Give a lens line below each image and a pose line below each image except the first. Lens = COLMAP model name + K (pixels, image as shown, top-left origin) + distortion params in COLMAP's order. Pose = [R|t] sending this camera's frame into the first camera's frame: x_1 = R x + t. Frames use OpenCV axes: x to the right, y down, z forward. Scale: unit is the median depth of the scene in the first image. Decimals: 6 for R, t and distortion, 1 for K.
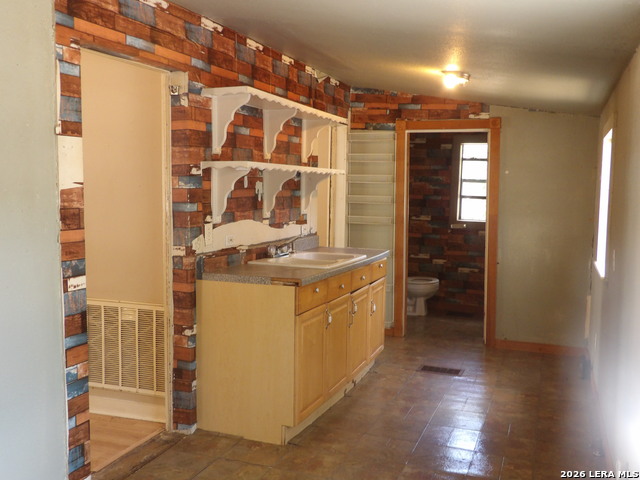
lens RADIAL K [[653.7, 0, 320.0], [0, 653.7, 240.0], [0, 0, 1]] dist [0.023478, 0.017873]
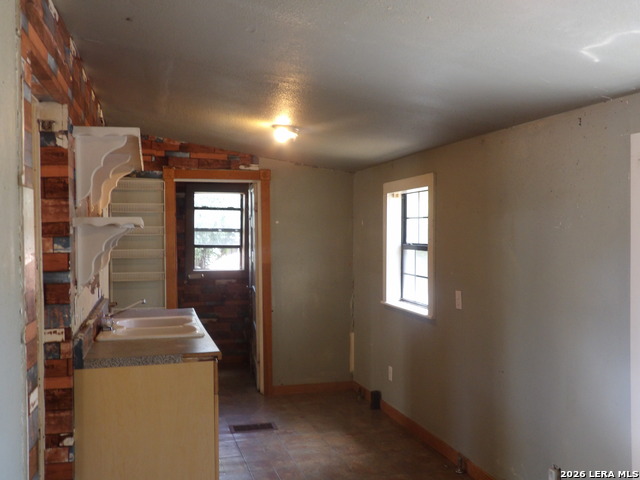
lens RADIAL K [[653.7, 0, 320.0], [0, 653.7, 240.0], [0, 0, 1]] dist [0.023478, 0.017873]
pose [[0.803853, -0.029309, 0.594105, -0.382762], [0.068235, 0.996736, -0.043153, -0.036173], [-0.590901, 0.075228, 0.803229, 0.181340]]
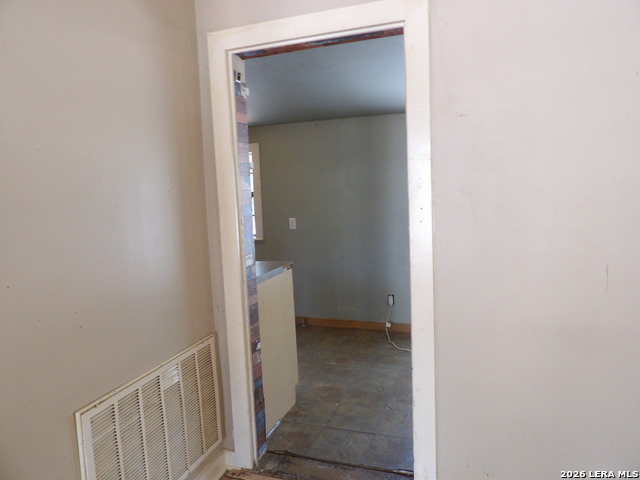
lens RADIAL K [[476.2, 0, 320.0], [0, 476.2, 240.0], [0, 0, 1]] dist [-0.014020, 0.005481]
pose [[-0.055025, -0.120396, 0.991200, -0.789690], [0.132940, 0.982982, 0.126778, -0.073069], [-0.989595, 0.138746, -0.038083, 0.849736]]
